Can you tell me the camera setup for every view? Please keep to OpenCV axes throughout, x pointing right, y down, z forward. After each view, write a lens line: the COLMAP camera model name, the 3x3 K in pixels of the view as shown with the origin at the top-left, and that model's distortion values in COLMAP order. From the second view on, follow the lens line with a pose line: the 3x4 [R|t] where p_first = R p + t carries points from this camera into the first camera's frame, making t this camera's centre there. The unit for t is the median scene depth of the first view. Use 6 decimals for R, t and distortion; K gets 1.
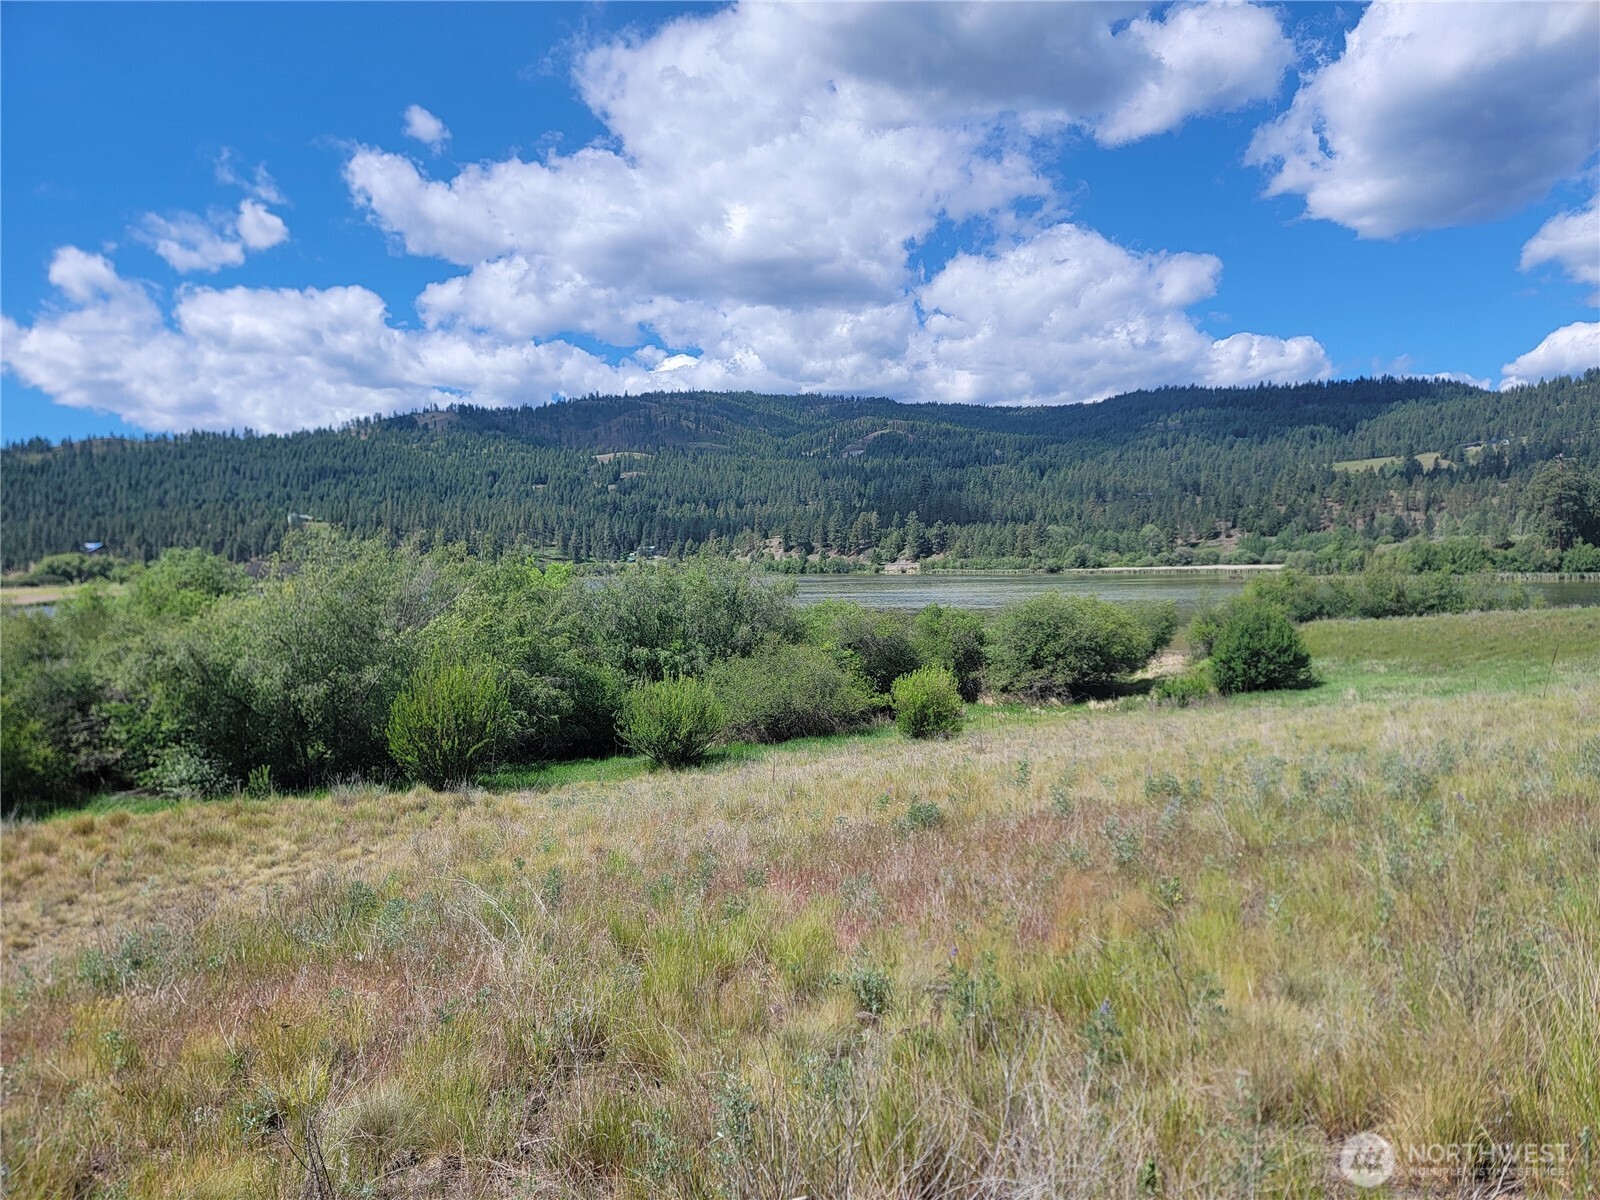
lens RADIAL K [[1121.1, 0, 805.1], [0, 1121.1, 597.9], [0, 0, 1]] dist [0.090788, -0.068489]
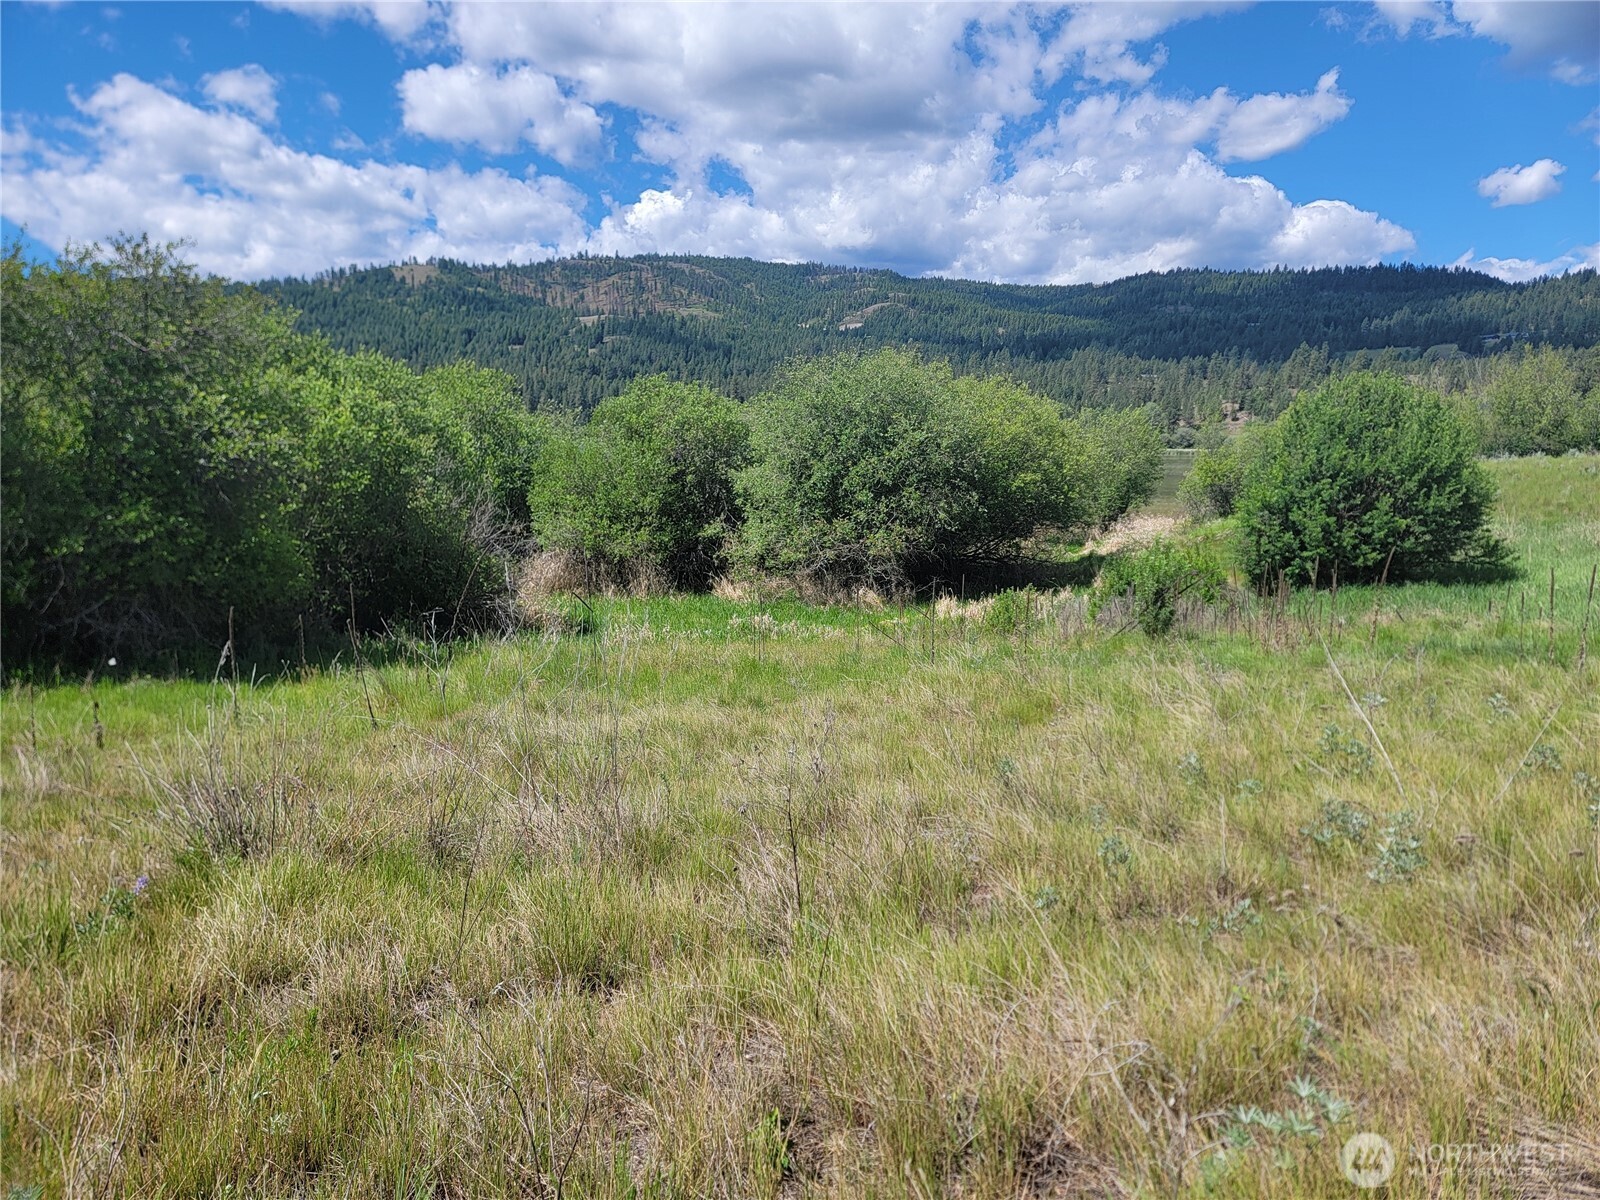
lens RADIAL K [[1119.2, 0, 838.4], [0, 1119.2, 602.8], [0, 0, 1]] dist [0.069824, -0.063135]
pose [[0.998959, 0.032838, 0.031673, 0.039919], [-0.036062, 0.993576, 0.107268, 0.010013], [-0.027947, -0.108298, 0.993726, 0.117757]]
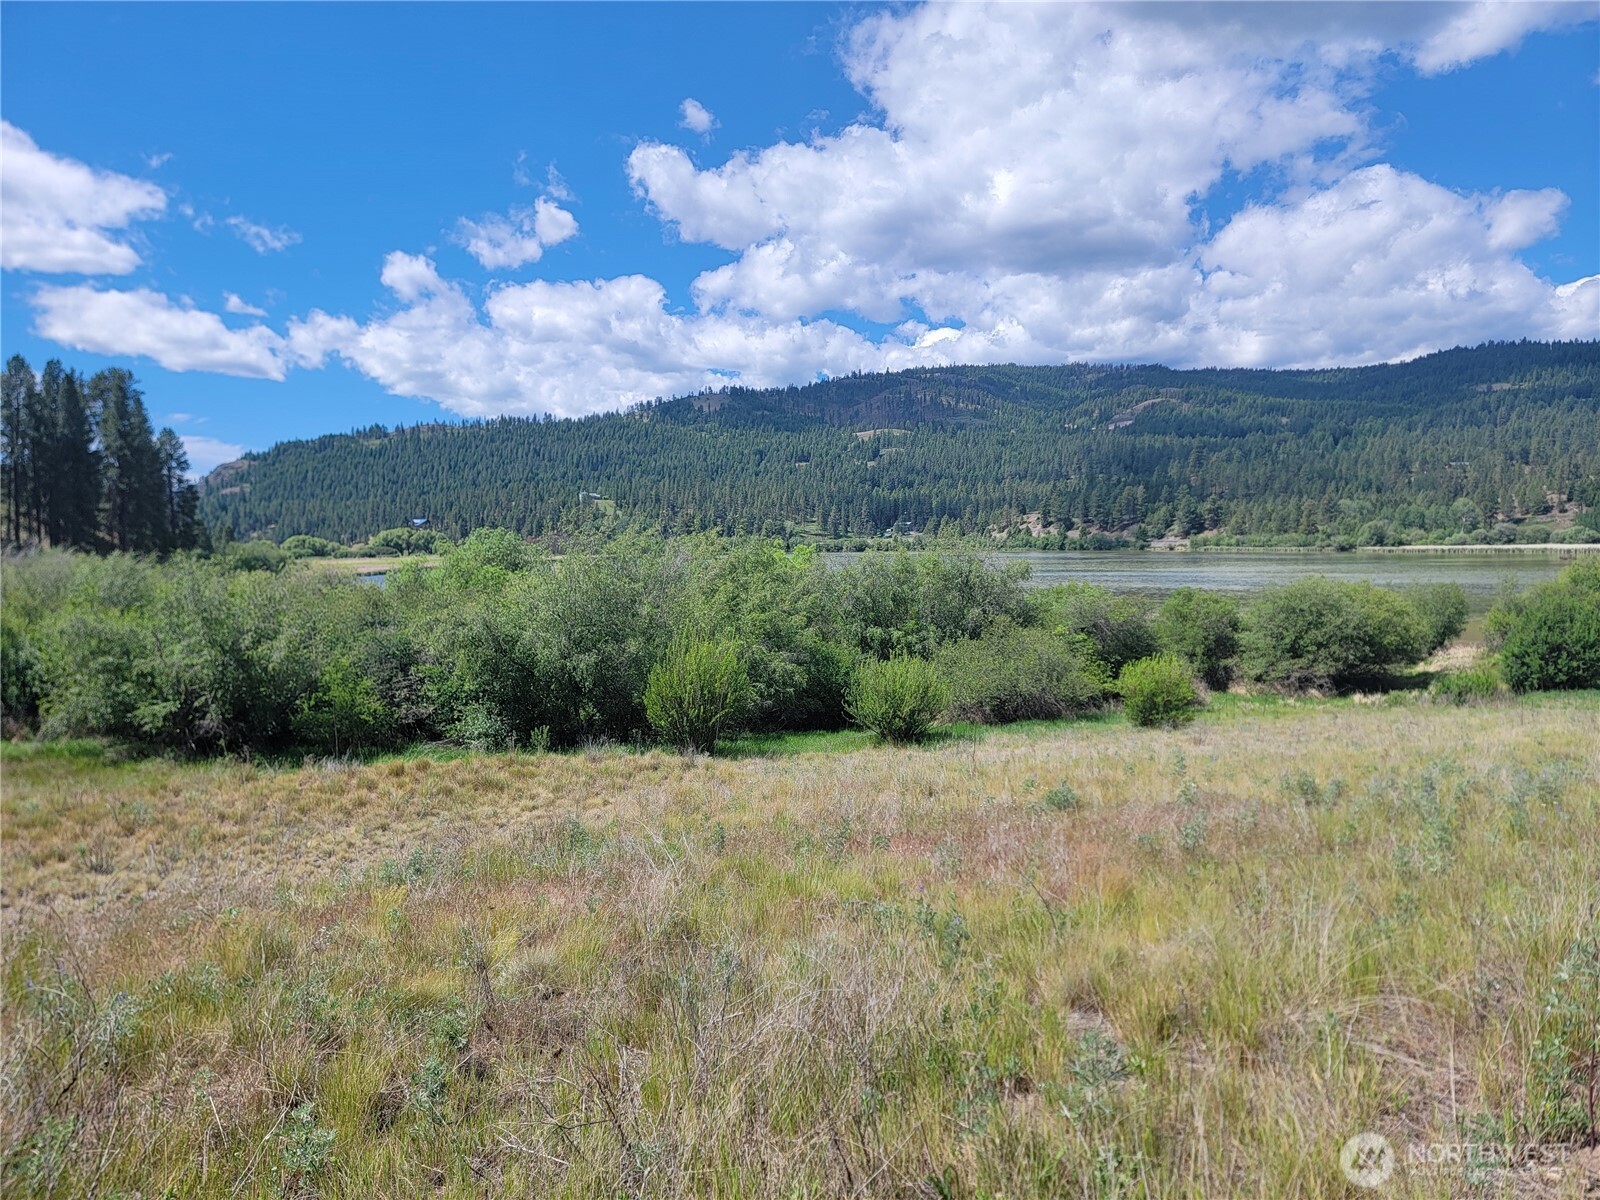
lens RADIAL K [[1112.8, 0, 815.3], [0, 1112.8, 615.2], [0, 0, 1]] dist [0.150881, -0.158590]
pose [[0.975962, 0.021035, -0.216925, 0.003704], [-0.012934, 0.999167, 0.038700, -0.001018], [0.217558, -0.034964, 0.975421, -0.004361]]
